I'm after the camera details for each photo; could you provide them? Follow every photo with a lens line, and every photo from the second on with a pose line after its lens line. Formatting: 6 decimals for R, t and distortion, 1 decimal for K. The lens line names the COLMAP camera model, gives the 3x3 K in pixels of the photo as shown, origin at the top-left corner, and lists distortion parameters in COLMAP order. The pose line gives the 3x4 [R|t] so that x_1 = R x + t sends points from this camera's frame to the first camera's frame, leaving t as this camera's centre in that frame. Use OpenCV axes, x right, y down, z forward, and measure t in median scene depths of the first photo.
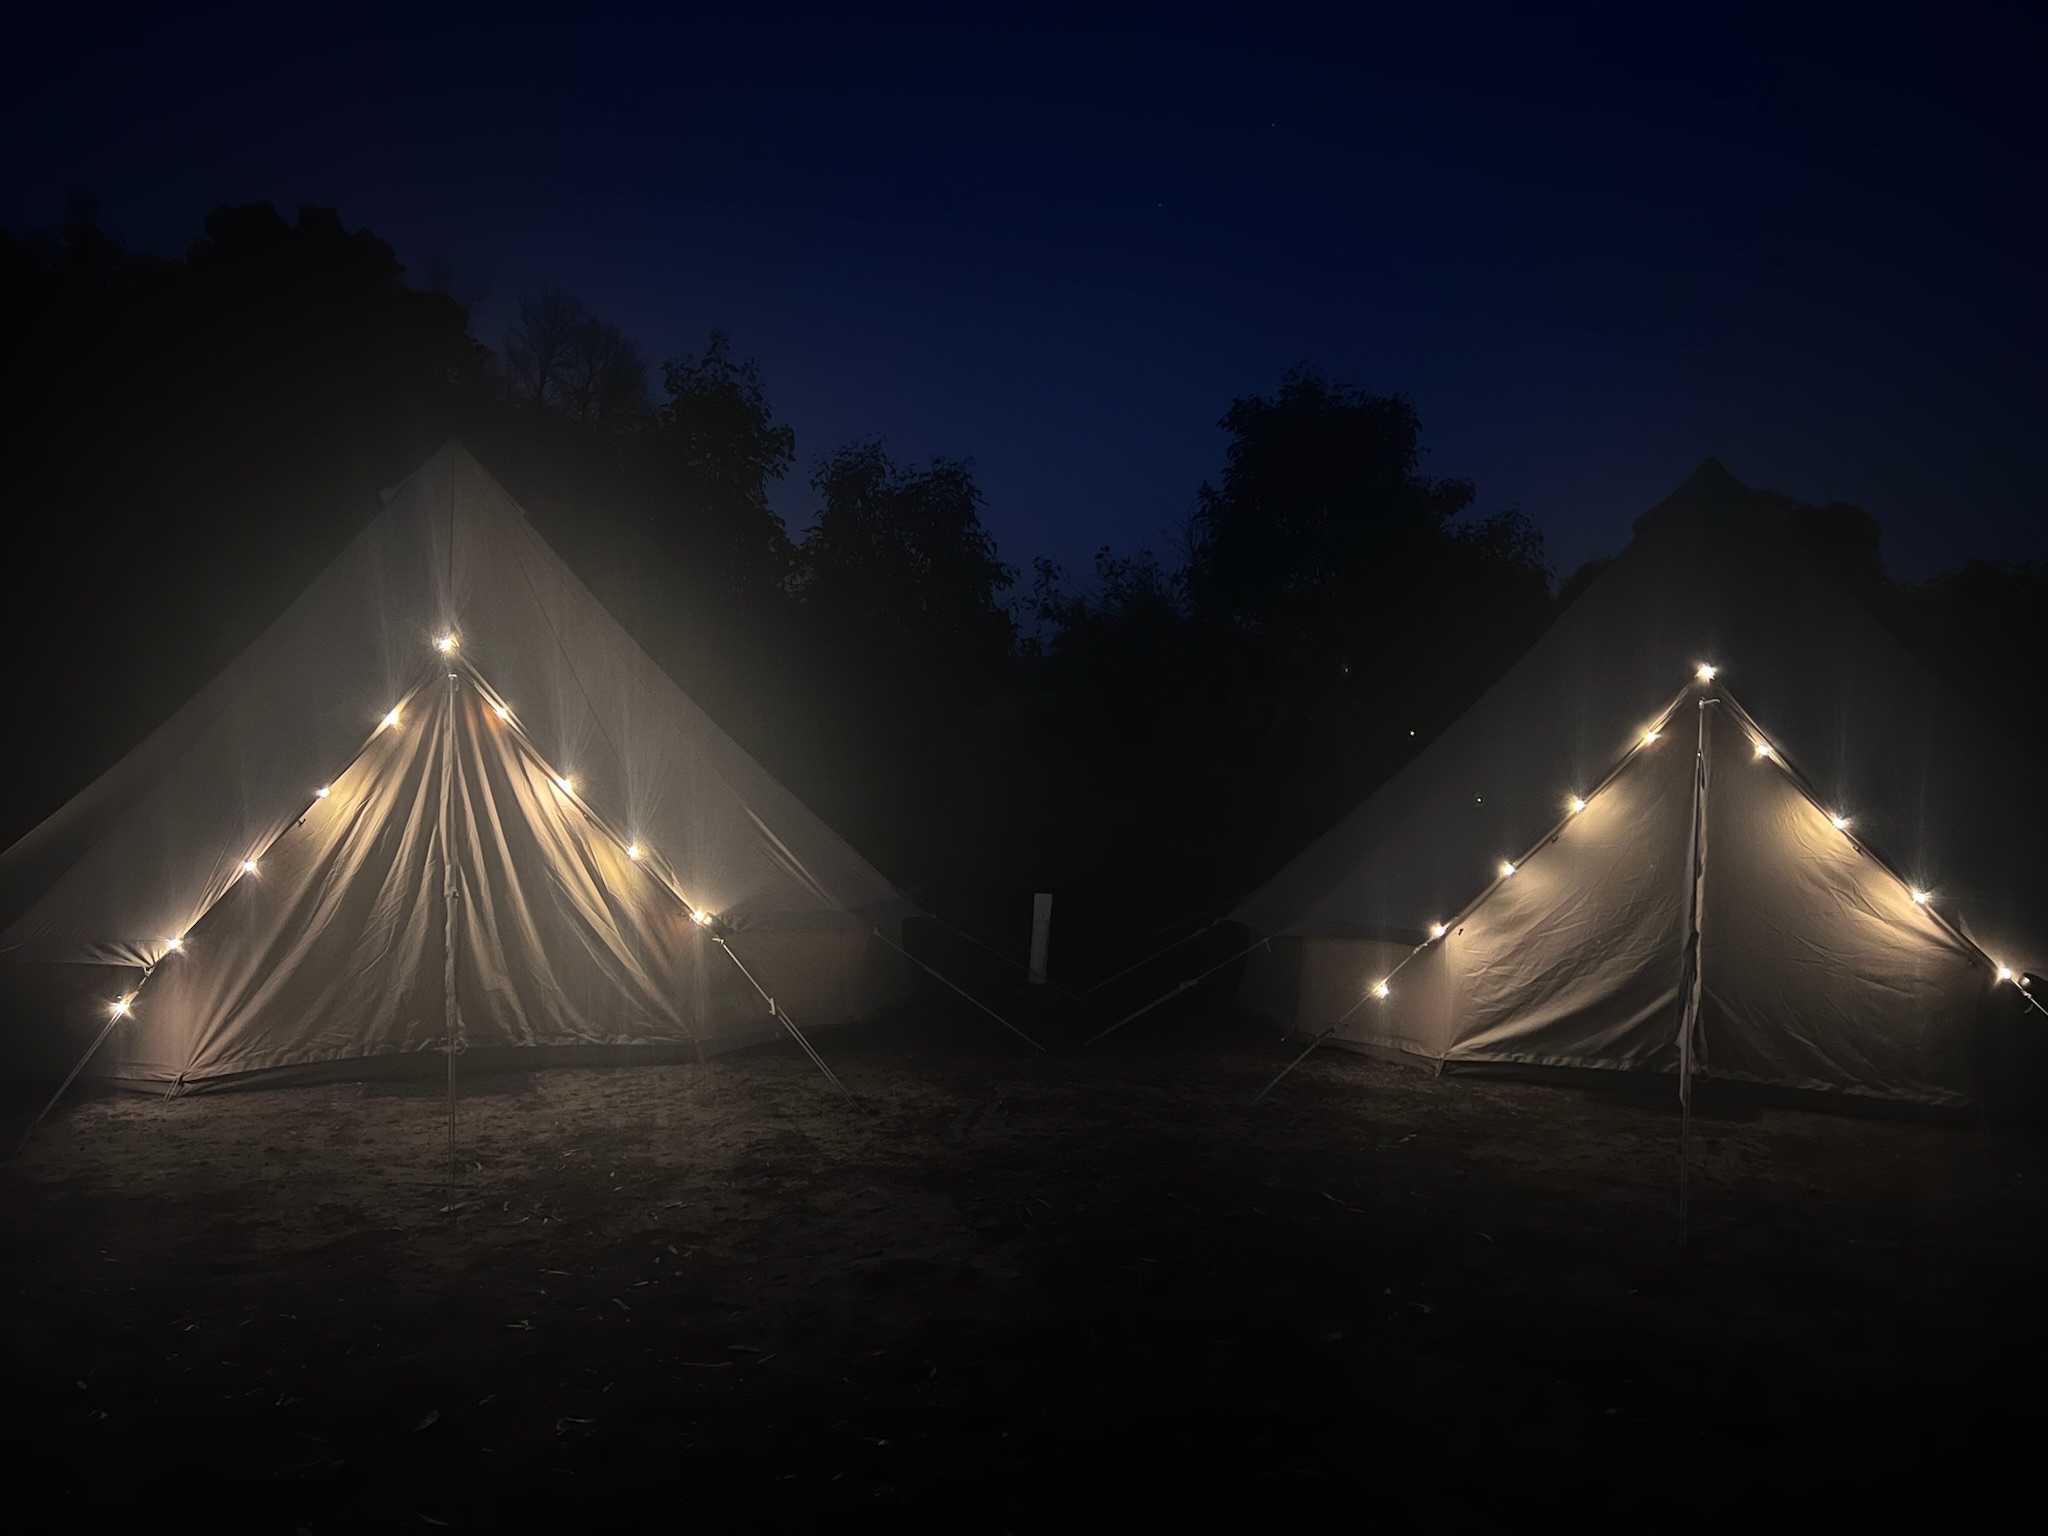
lens RADIAL K [[1527.3, 0, 1027.0], [0, 1527.3, 765.0], [0, 0, 1]] dist [0.005637, 0.002329]
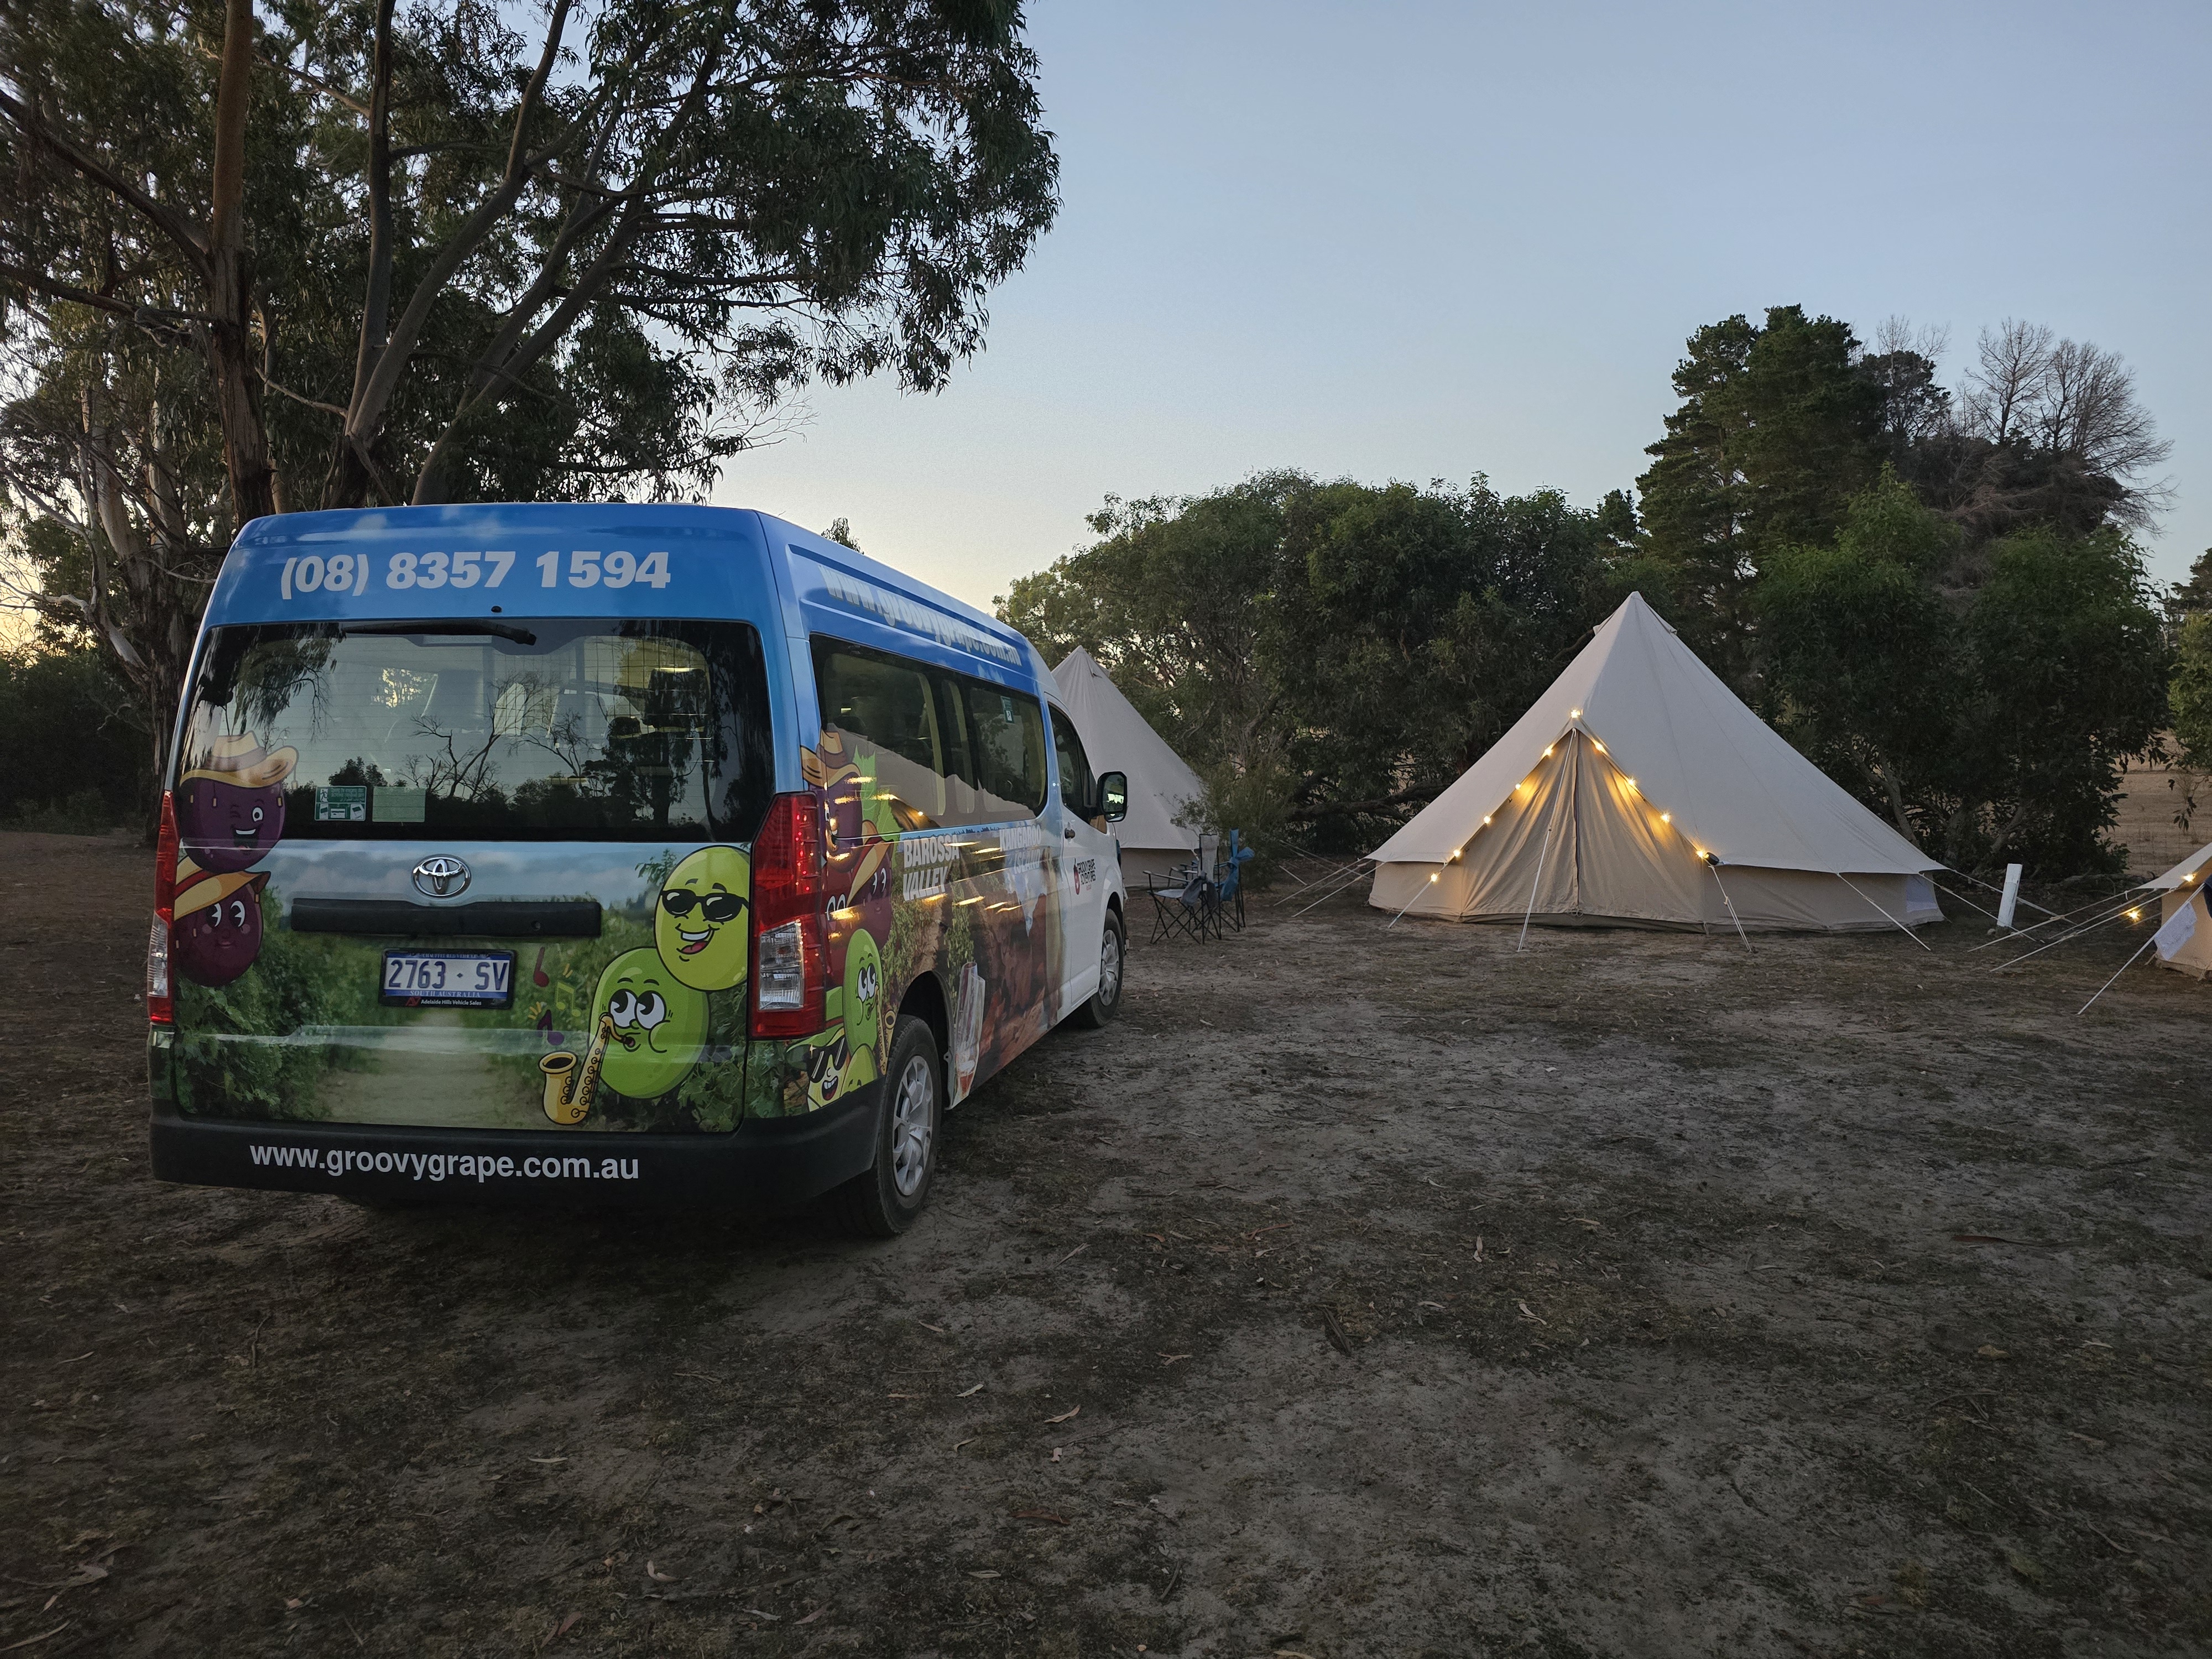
lens RADIAL K [[1480.4, 0, 1106.6], [0, 1480.4, 829.1], [0, 0, 1]] dist [0.000316, 0.000203]
pose [[0.622692, 0.021145, -0.782181, 0.094674], [-0.006883, 0.999744, 0.021547, 0.004493], [0.782436, -0.008034, 0.622679, -0.086683]]
